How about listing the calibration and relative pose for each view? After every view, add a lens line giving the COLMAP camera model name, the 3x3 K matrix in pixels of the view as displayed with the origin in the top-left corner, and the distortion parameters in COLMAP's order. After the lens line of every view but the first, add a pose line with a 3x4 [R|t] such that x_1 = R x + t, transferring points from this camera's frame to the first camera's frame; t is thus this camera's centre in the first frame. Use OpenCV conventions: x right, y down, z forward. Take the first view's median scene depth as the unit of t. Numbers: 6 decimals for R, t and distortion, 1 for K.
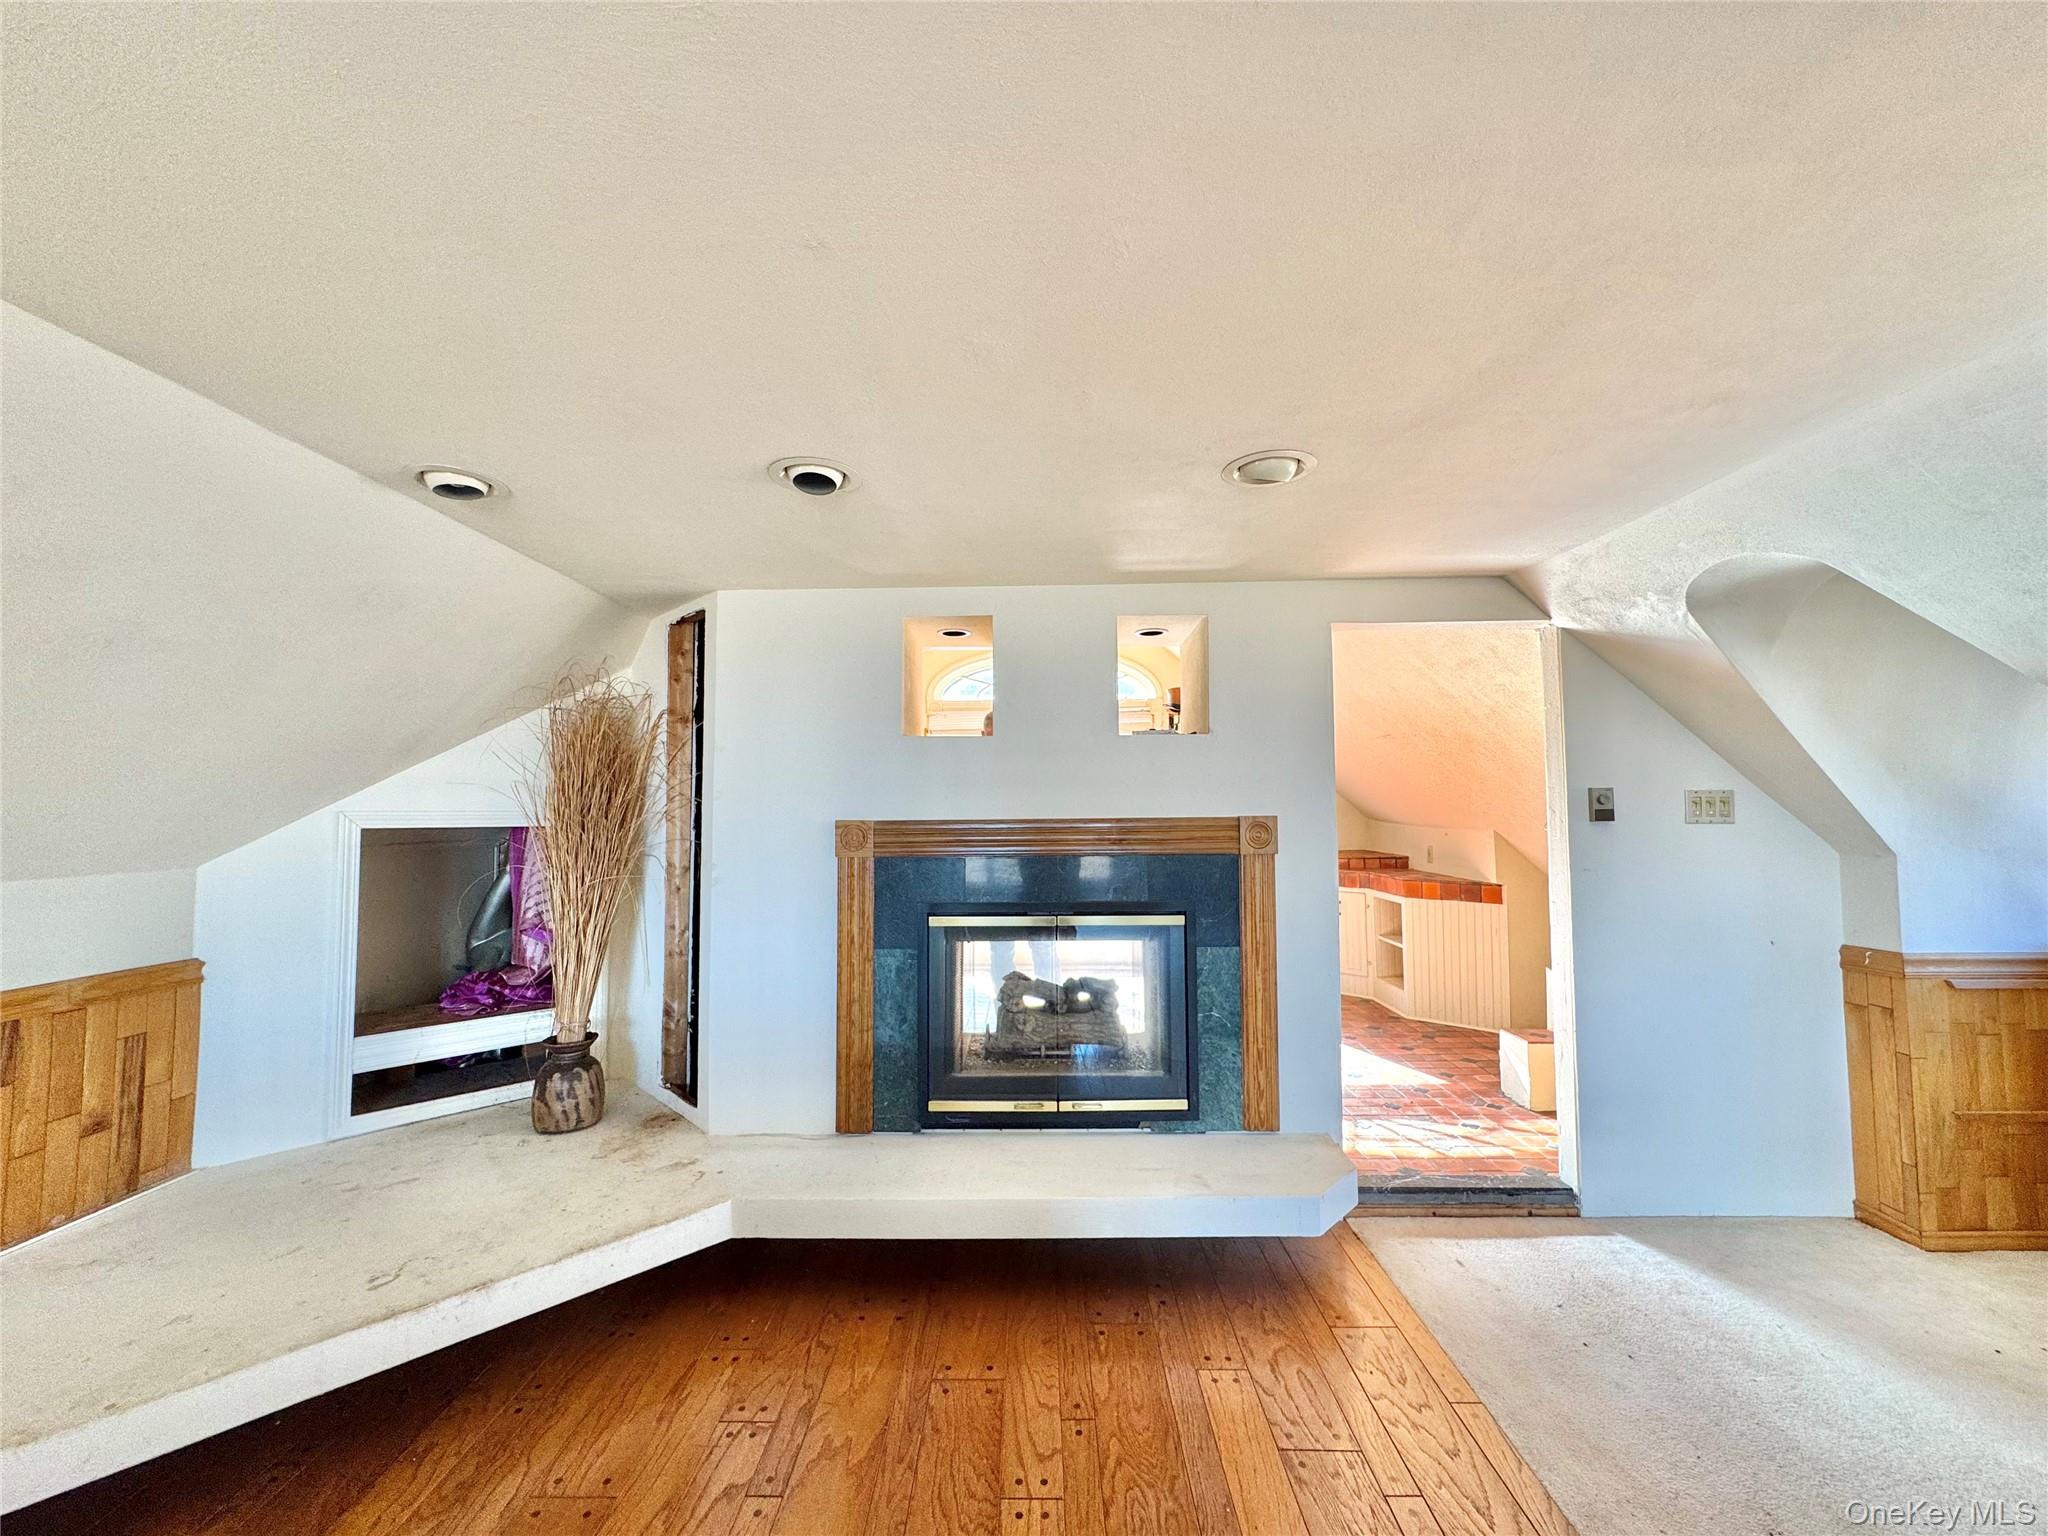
lens RADIAL K [[814.5, 0, 1026.1], [0, 814.5, 768.9], [0, 0, 1]] dist [-0.002499, 0.000866]
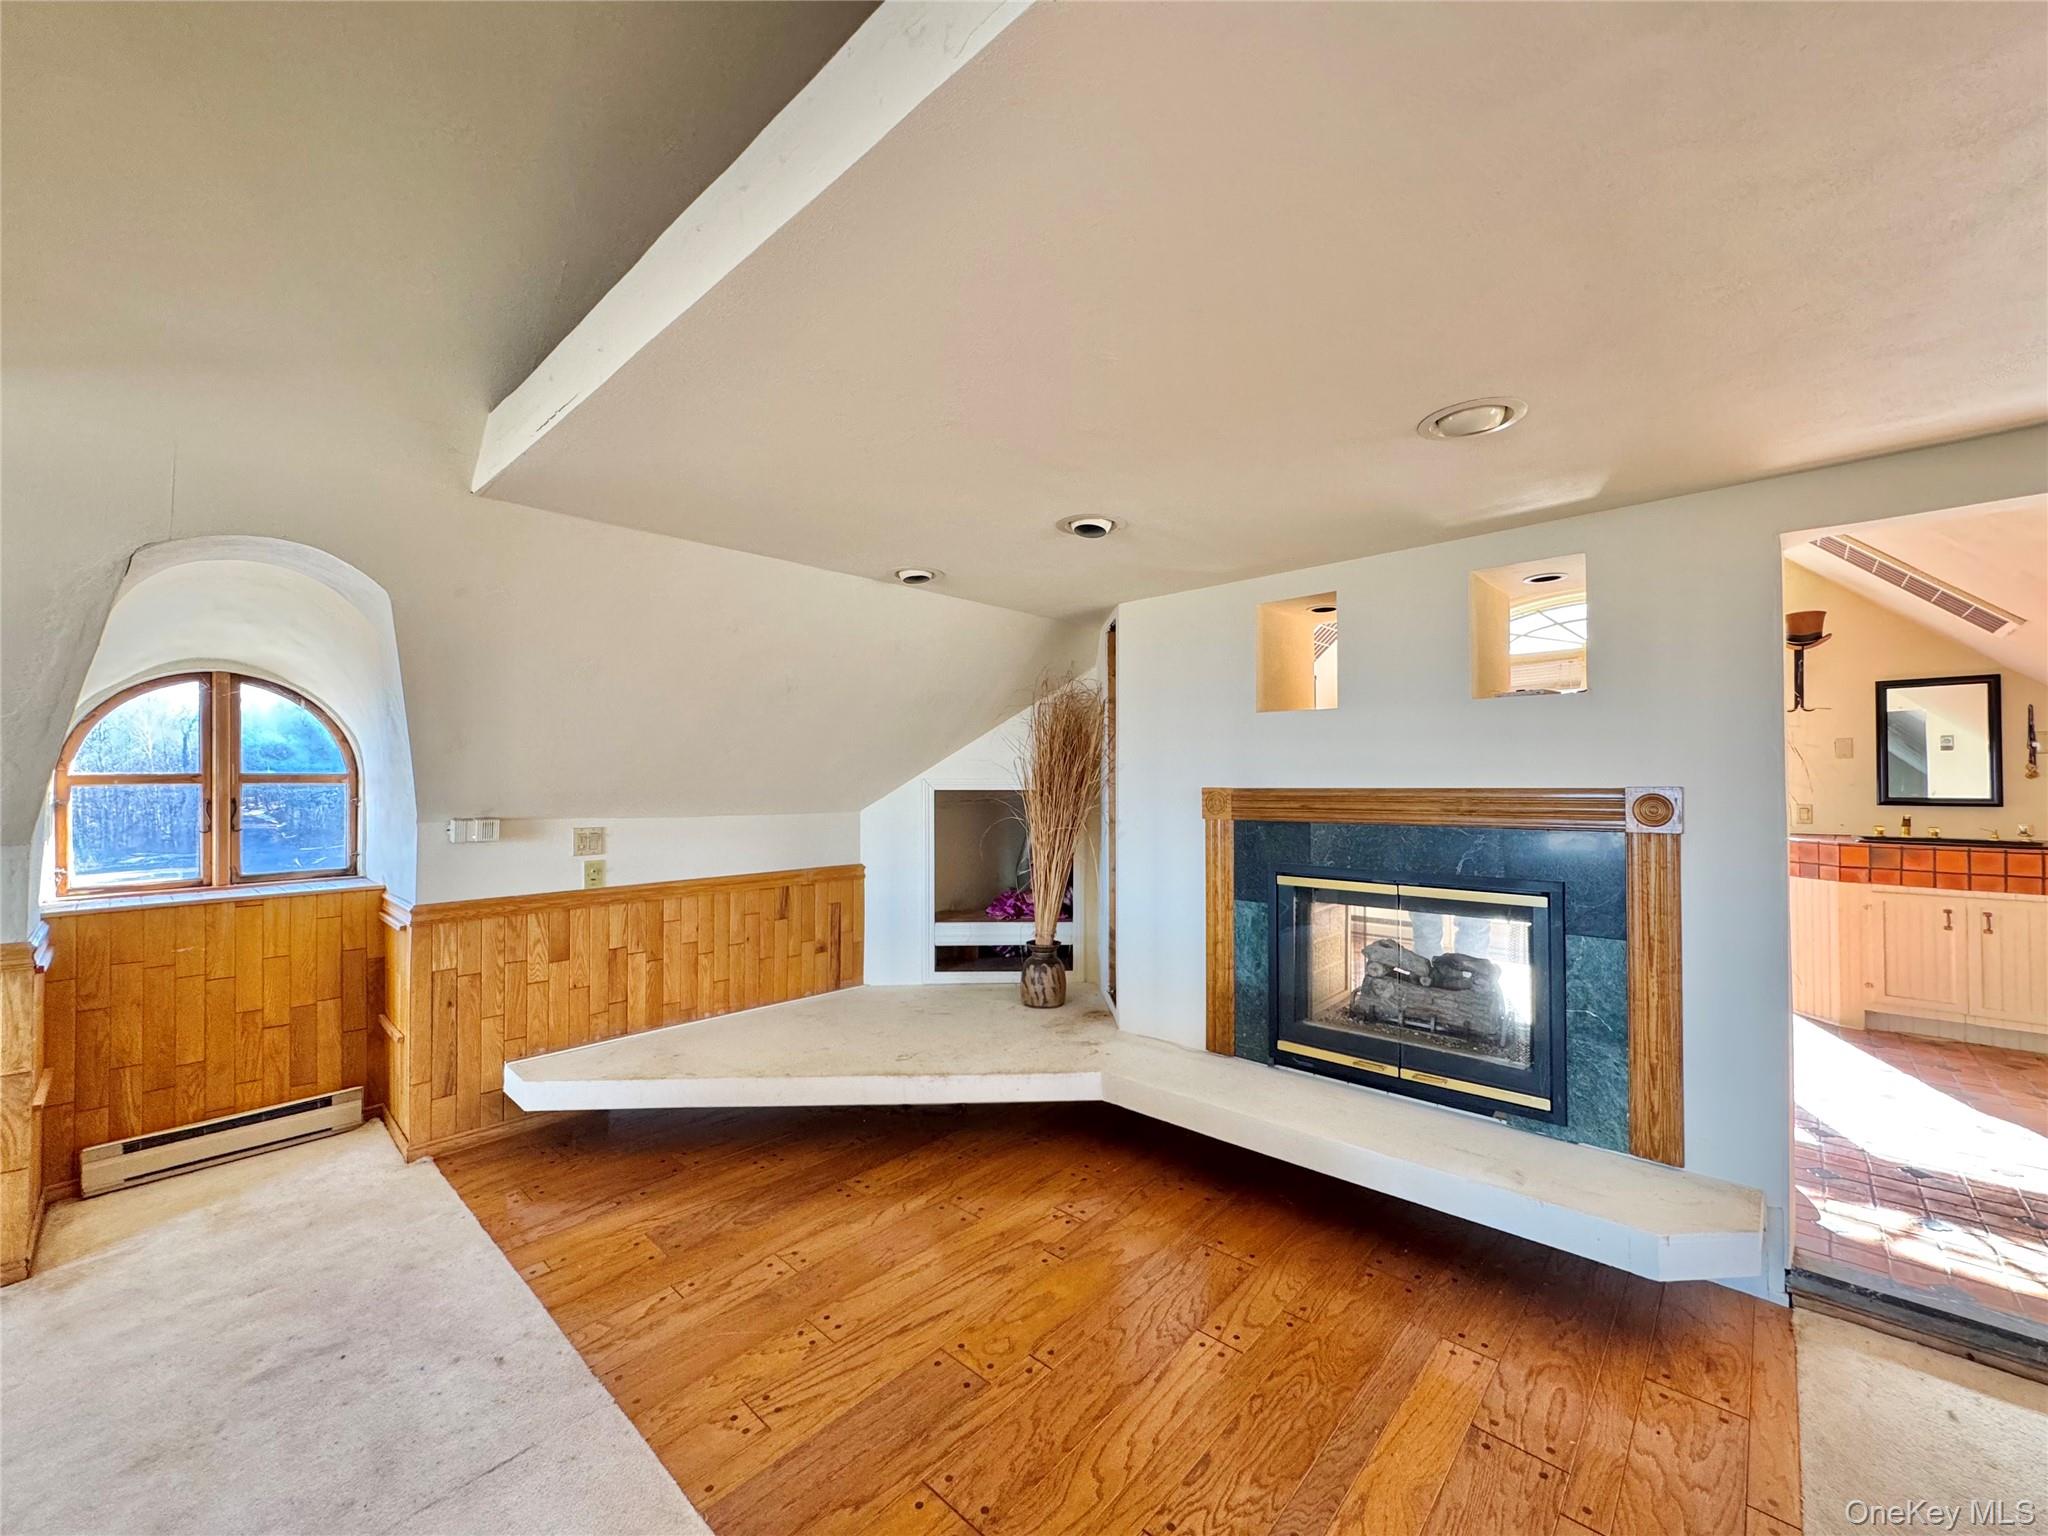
lens RADIAL K [[814.5, 0, 1028.4], [0, 814.5, 769.8], [0, 0, 1]] dist [-0.002499, 0.000866]
pose [[0.745309, -0.005046, -0.666700, 0.365704], [0.032469, 0.999060, 0.028735, -0.004275], [0.665928, -0.043064, 0.744772, -0.040215]]
